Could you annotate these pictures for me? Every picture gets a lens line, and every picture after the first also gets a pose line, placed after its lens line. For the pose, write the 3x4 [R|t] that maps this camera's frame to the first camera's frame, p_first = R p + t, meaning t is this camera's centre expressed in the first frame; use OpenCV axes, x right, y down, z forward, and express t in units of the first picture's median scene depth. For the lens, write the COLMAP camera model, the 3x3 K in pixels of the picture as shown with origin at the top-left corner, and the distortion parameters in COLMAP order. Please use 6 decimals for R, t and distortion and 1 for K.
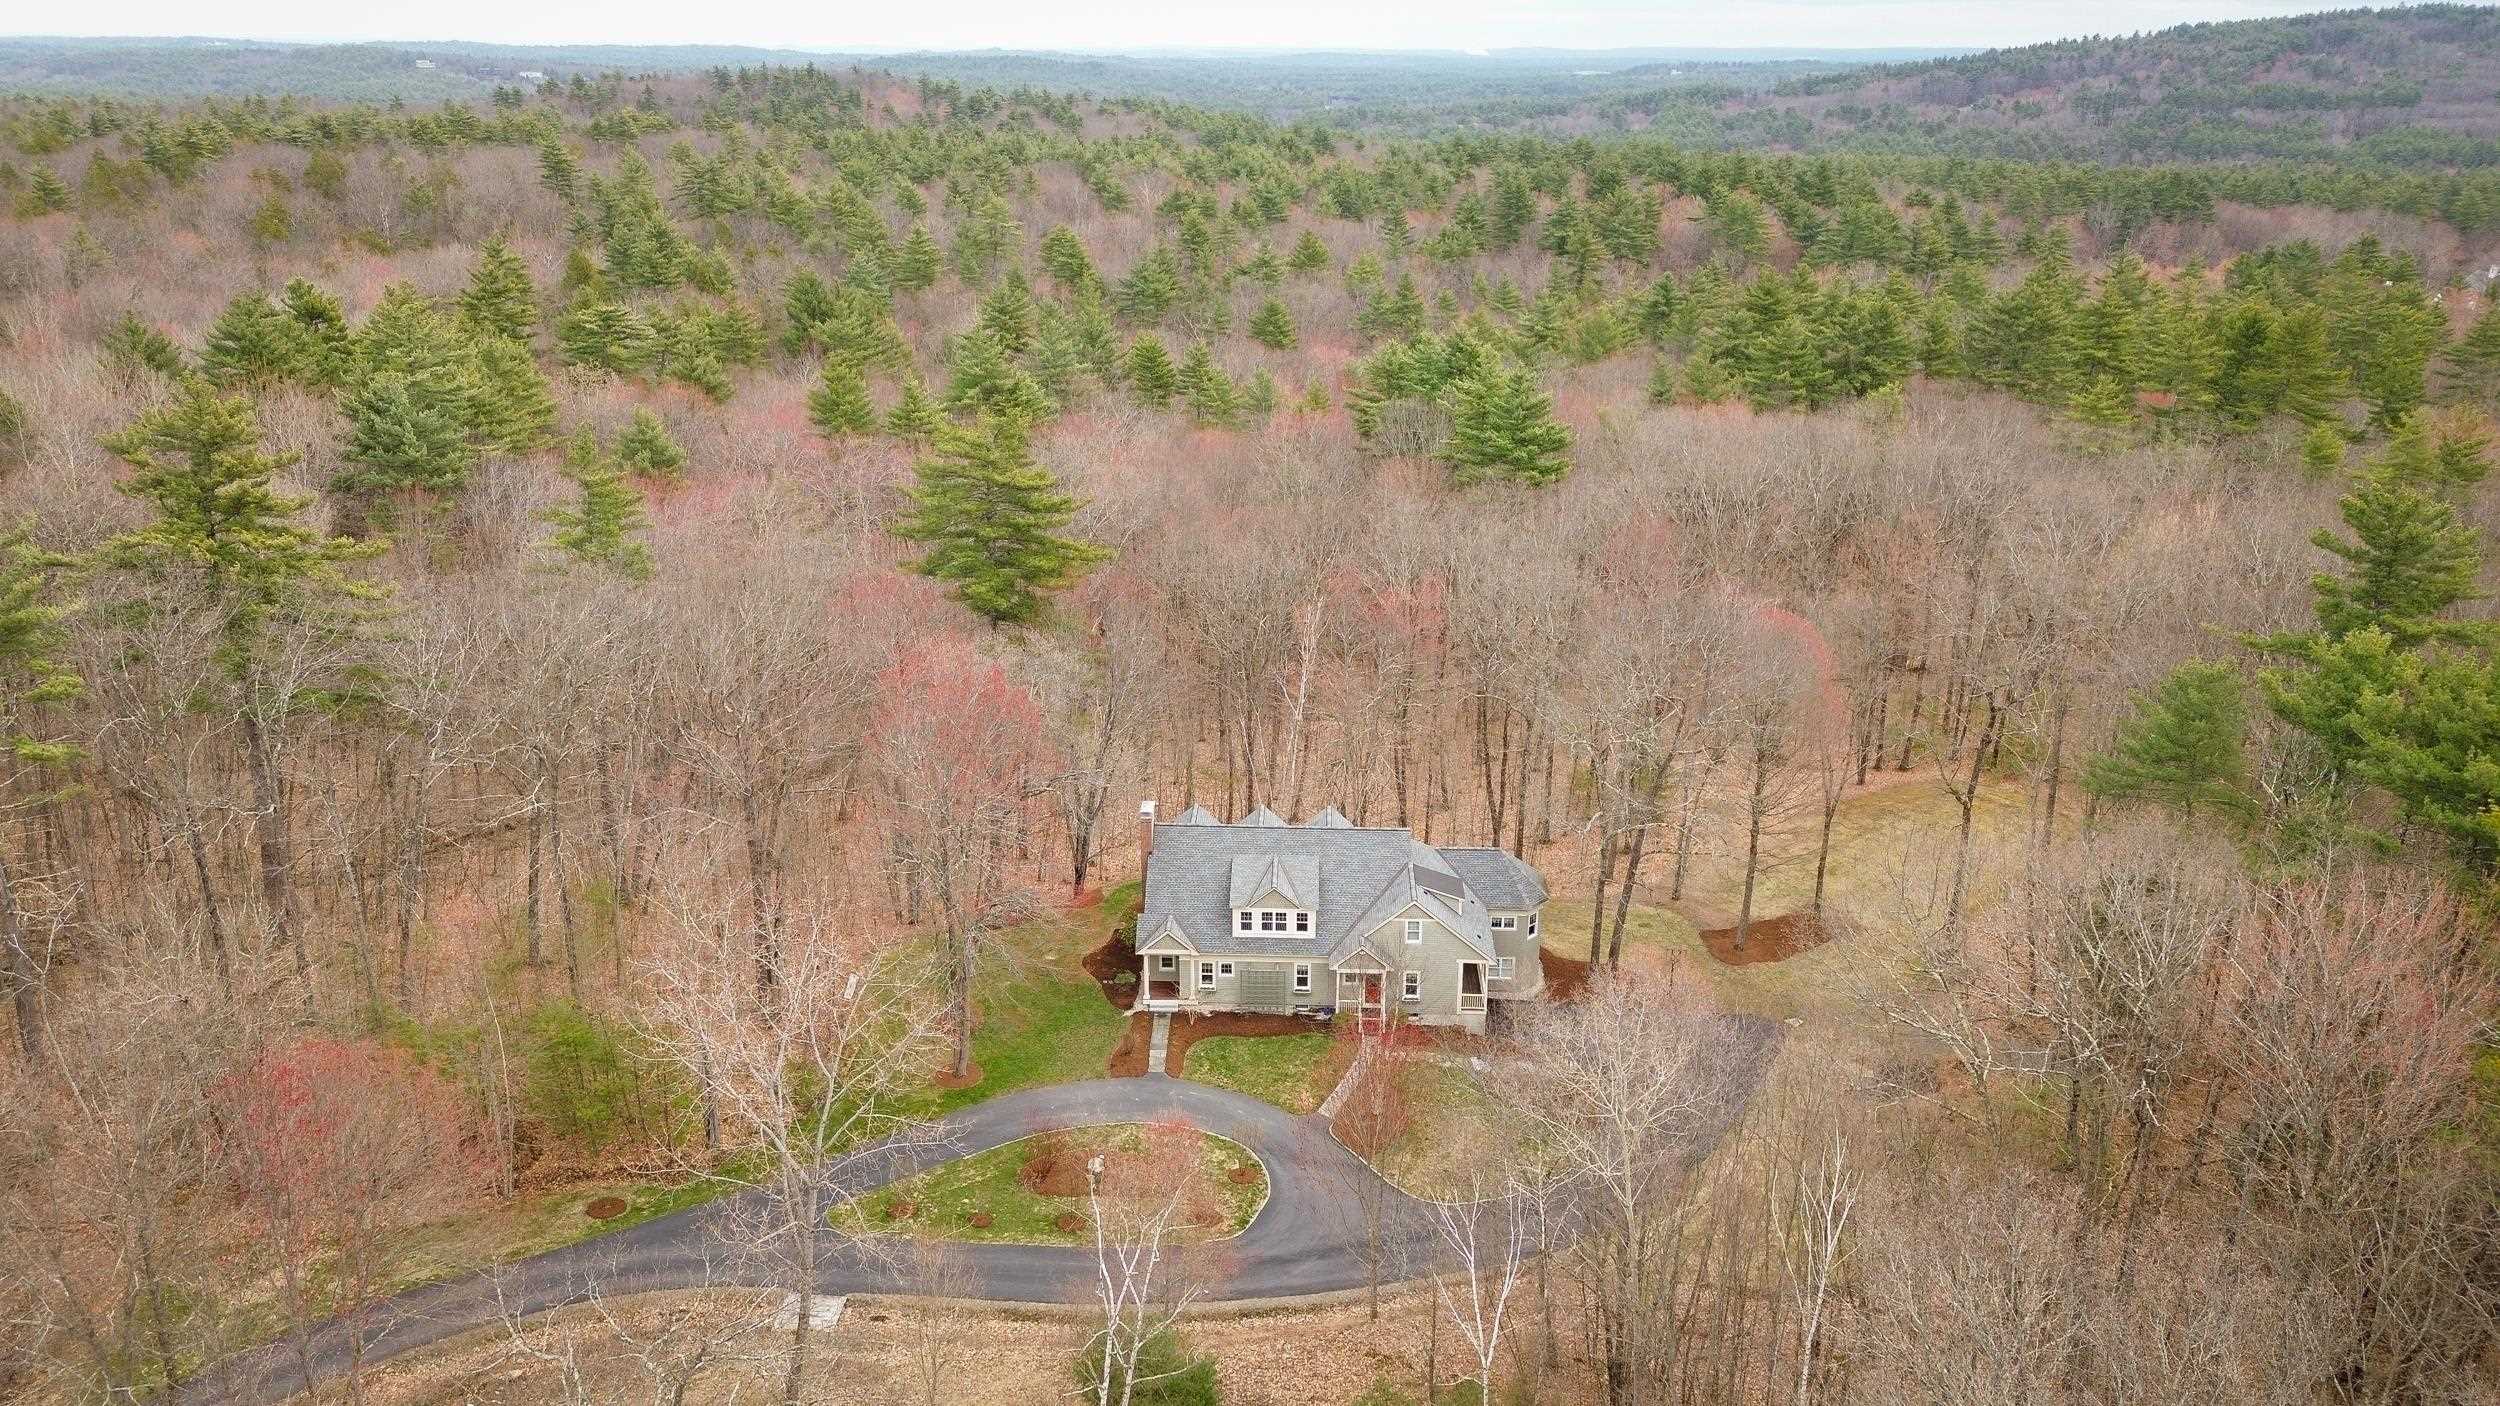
lens RADIAL K [[1765.4, 0, 1257.9], [0, 1765.4, 683.8], [0, 0, 1]] dist [0.094034, -0.099657]
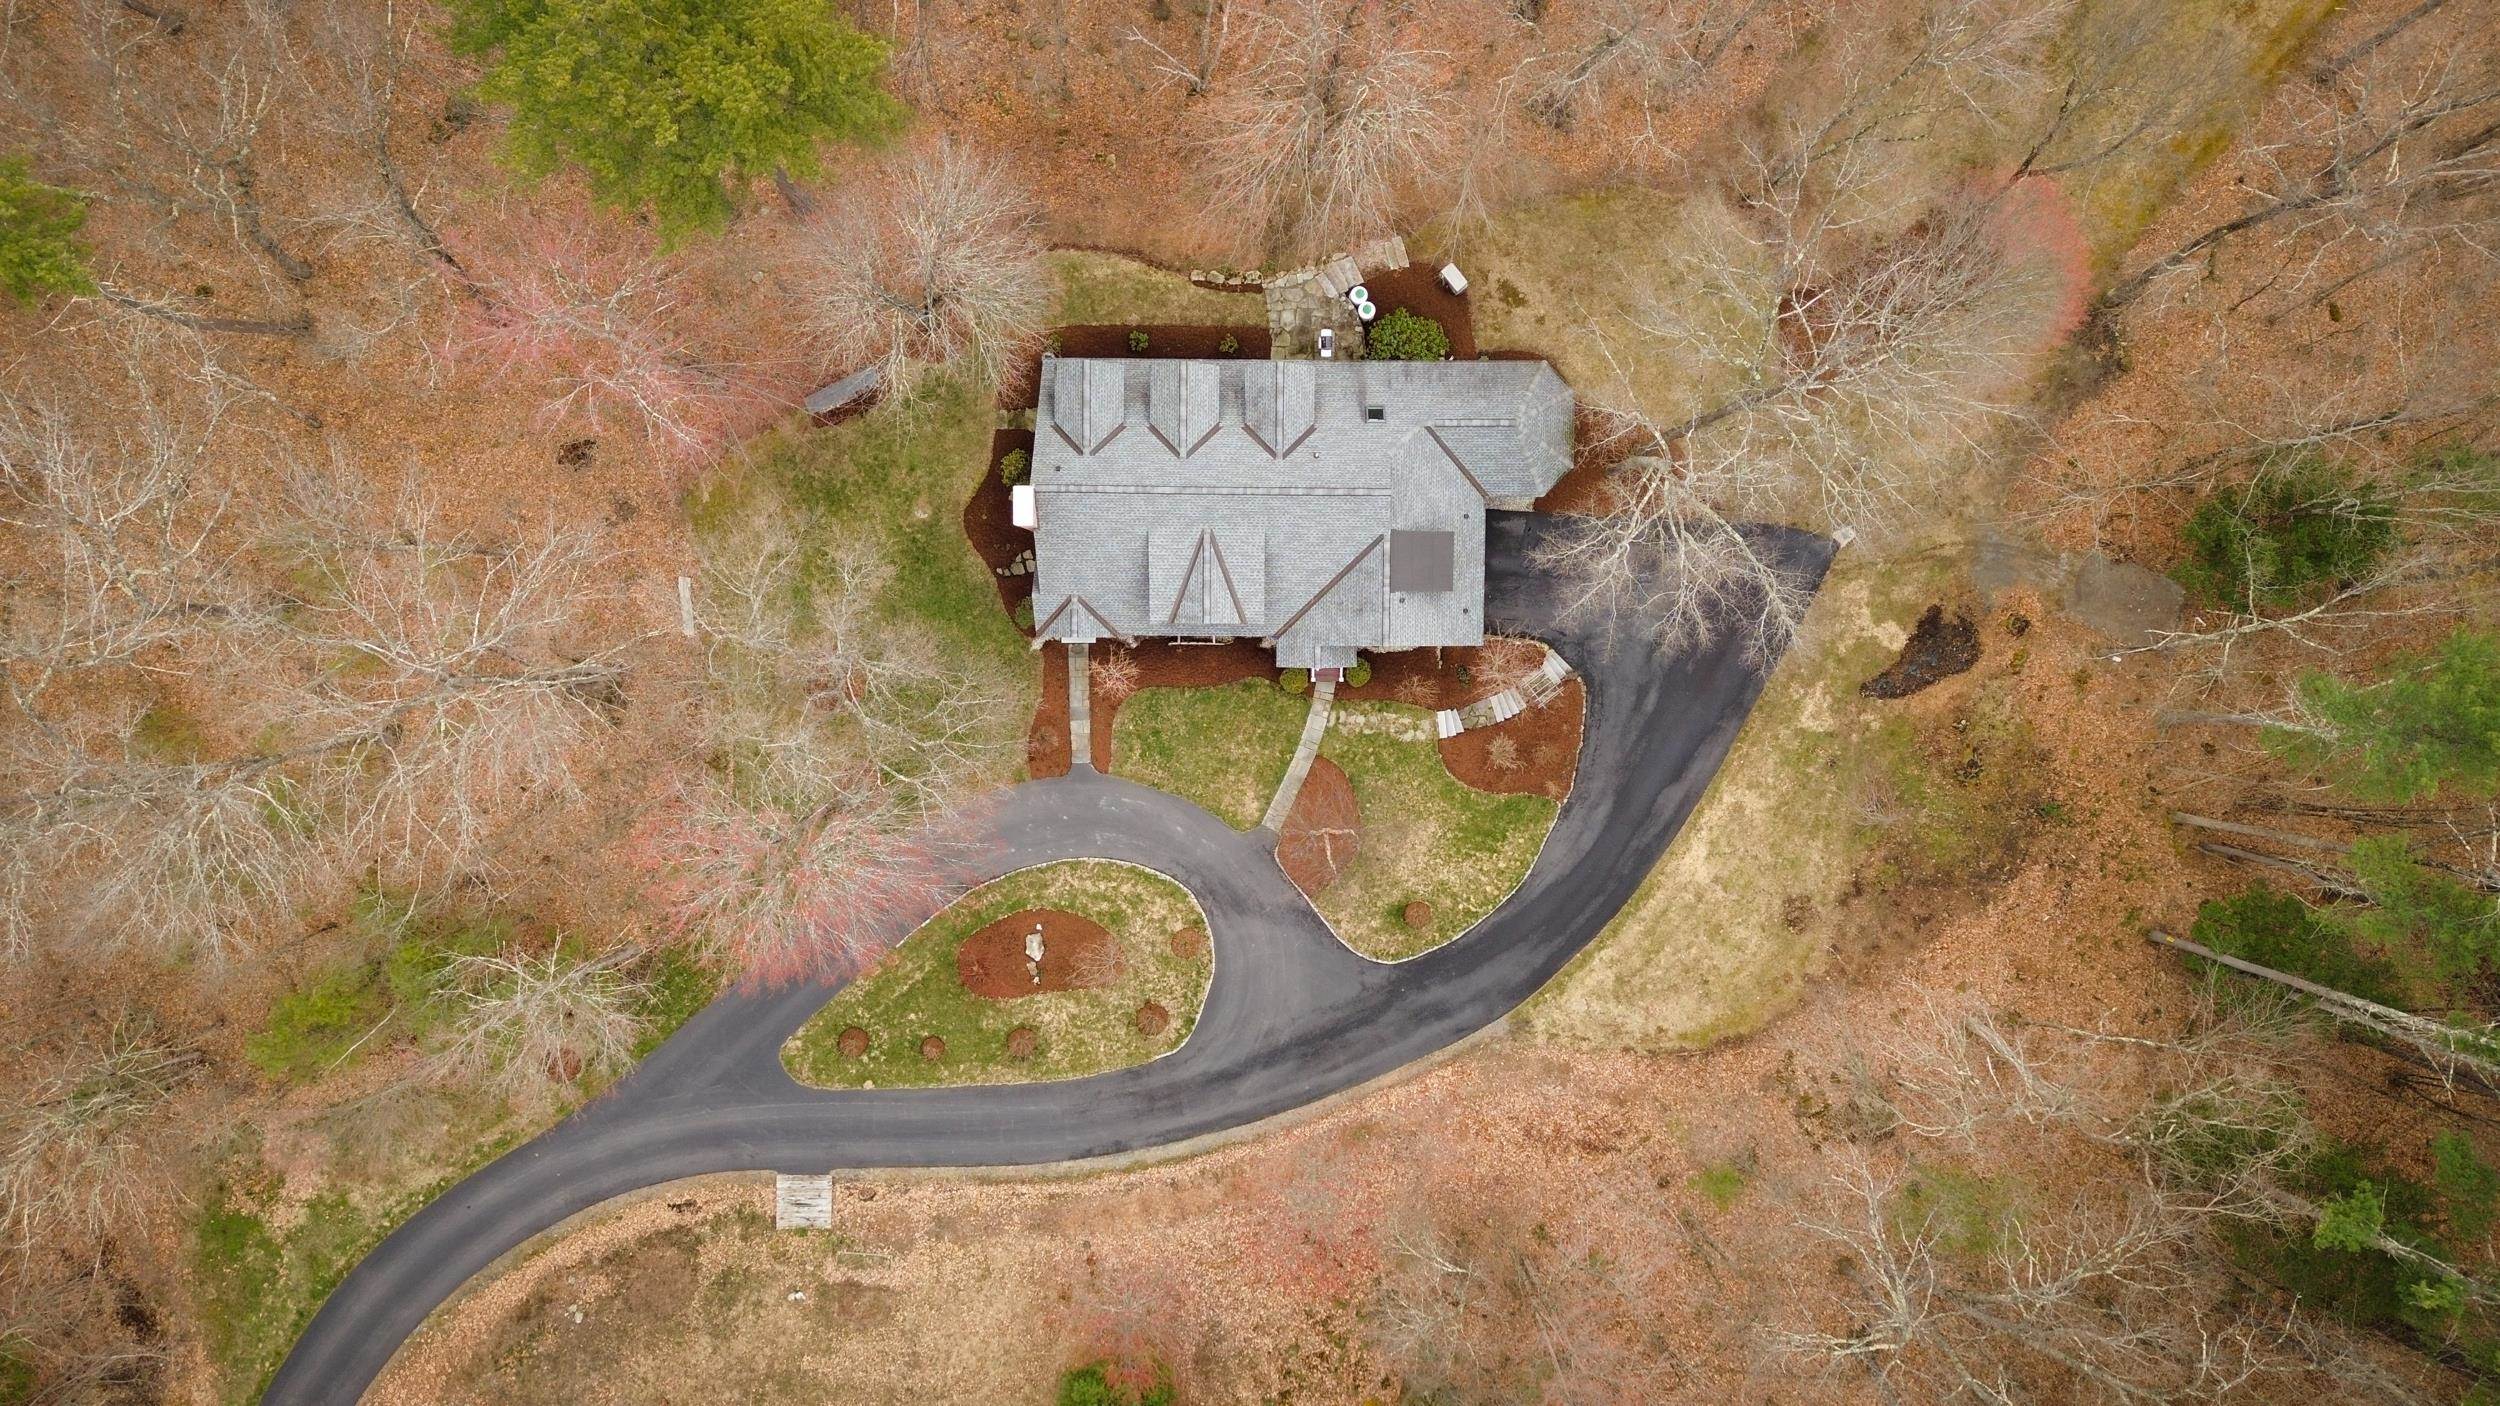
lens RADIAL K [[1758.6, 0, 1256.3], [0, 1758.6, 711.0], [0, 0, 1]] dist [0.071204, -0.068402]
pose [[0.999555, -0.029764, -0.002056, 0.022482], [0.011340, 0.315307, 0.948922, -0.428118], [-0.027595, -0.948523, 0.315504, 0.509702]]
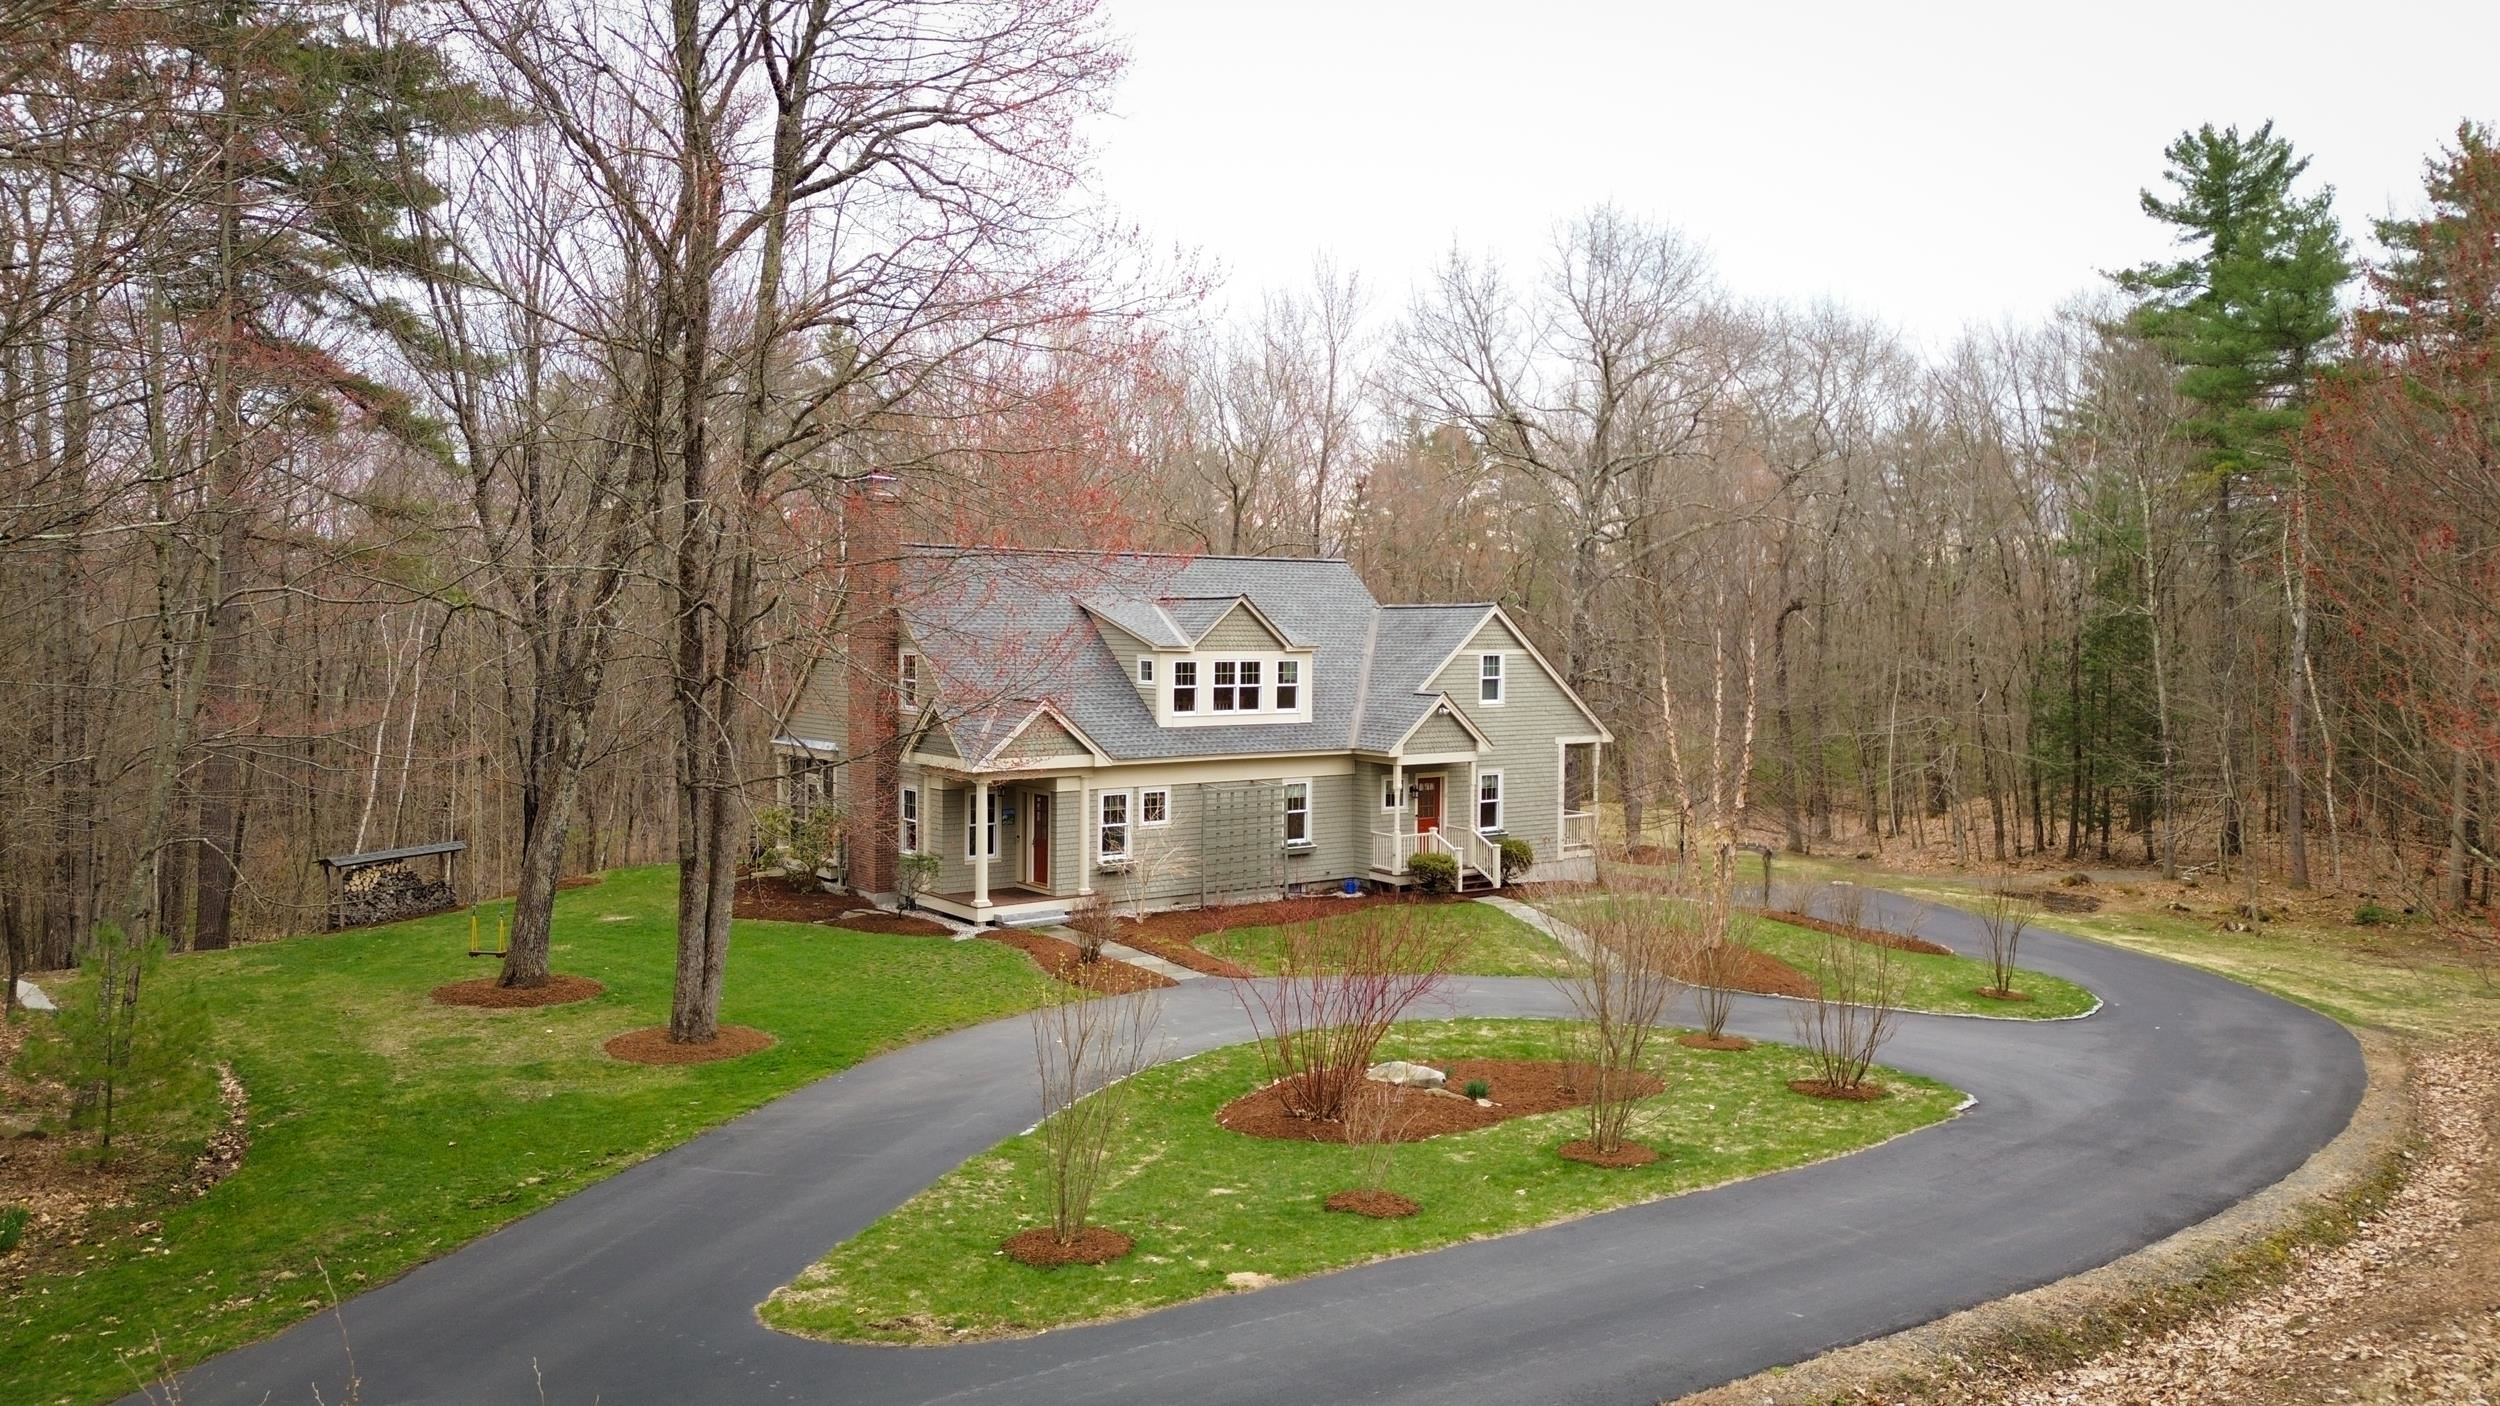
lens RADIAL K [[1765.4, 0, 1257.9], [0, 1765.4, 683.8], [0, 0, 1]] dist [0.094034, -0.099657]
pose [[0.779842, -0.018037, 0.625717, -0.188165], [0.208653, 0.949911, -0.232665, 0.170427], [-0.590178, 0.312000, 0.744544, 0.479945]]
